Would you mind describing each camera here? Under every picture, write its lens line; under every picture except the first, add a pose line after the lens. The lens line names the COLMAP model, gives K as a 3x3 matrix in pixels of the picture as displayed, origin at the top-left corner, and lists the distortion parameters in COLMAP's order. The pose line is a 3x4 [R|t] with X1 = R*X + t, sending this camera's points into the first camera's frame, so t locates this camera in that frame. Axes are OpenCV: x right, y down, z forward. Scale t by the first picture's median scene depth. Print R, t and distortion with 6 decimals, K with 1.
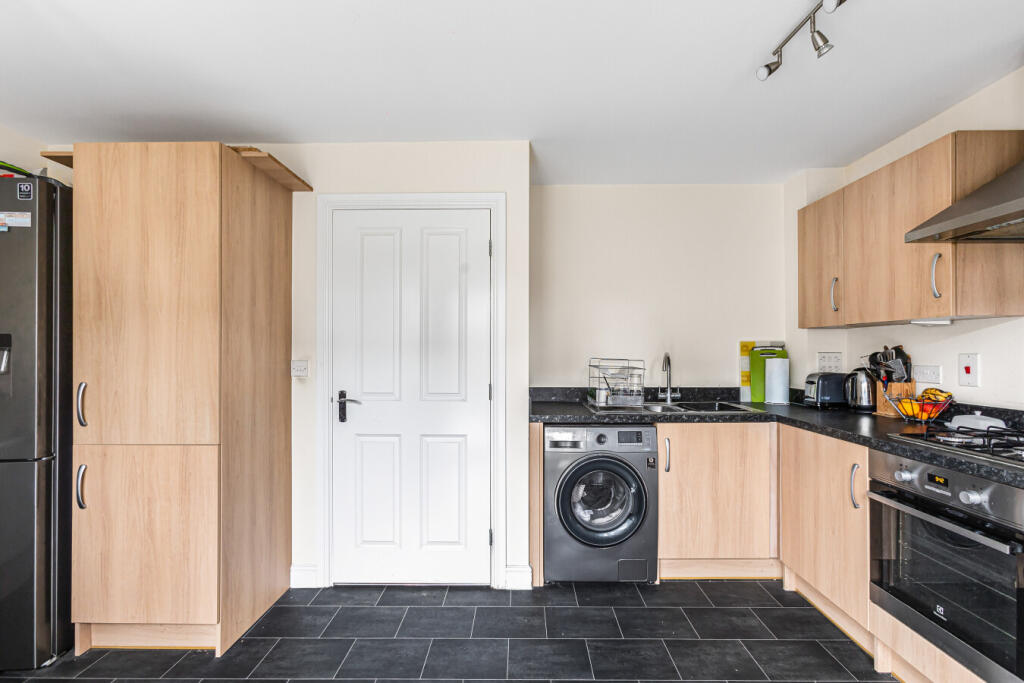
lens RADIAL K [[470.1, 0, 523.6], [0, 470.1, 348.4], [0, 0, 1]] dist [-0.021344, 0.014862]
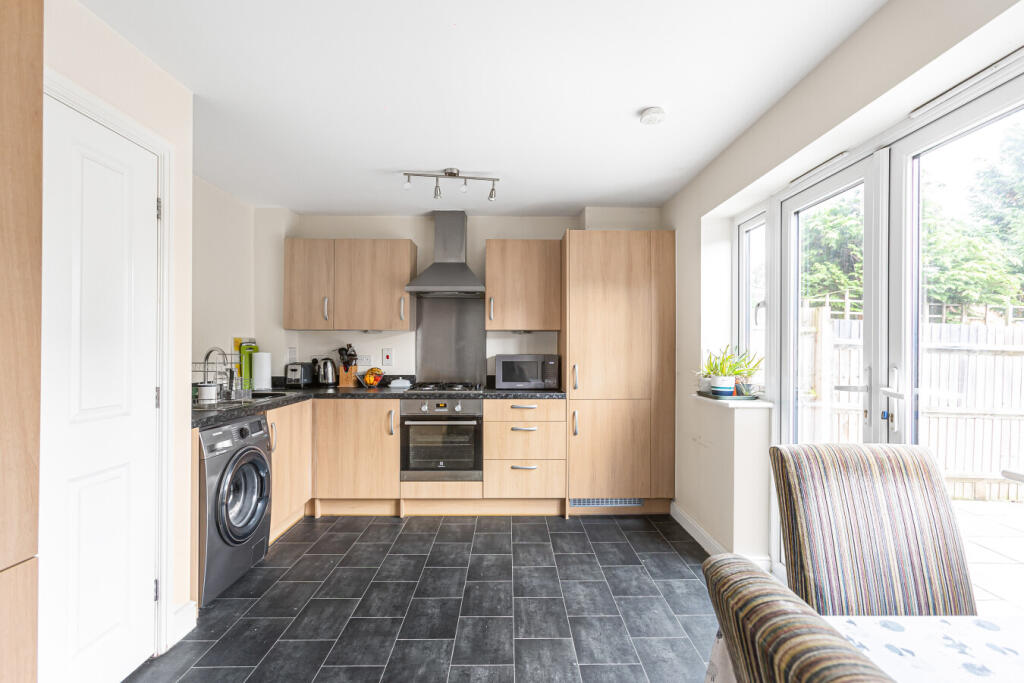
lens RADIAL K [[470.1, 0, 523.6], [0, 470.1, 348.4], [0, 0, 1]] dist [-0.021344, 0.014862]
pose [[-0.043453, 0.004180, 0.999047, -0.857413], [-0.011702, 0.999921, -0.004693, 0.010644], [-0.998987, -0.011894, -0.043401, 0.449730]]
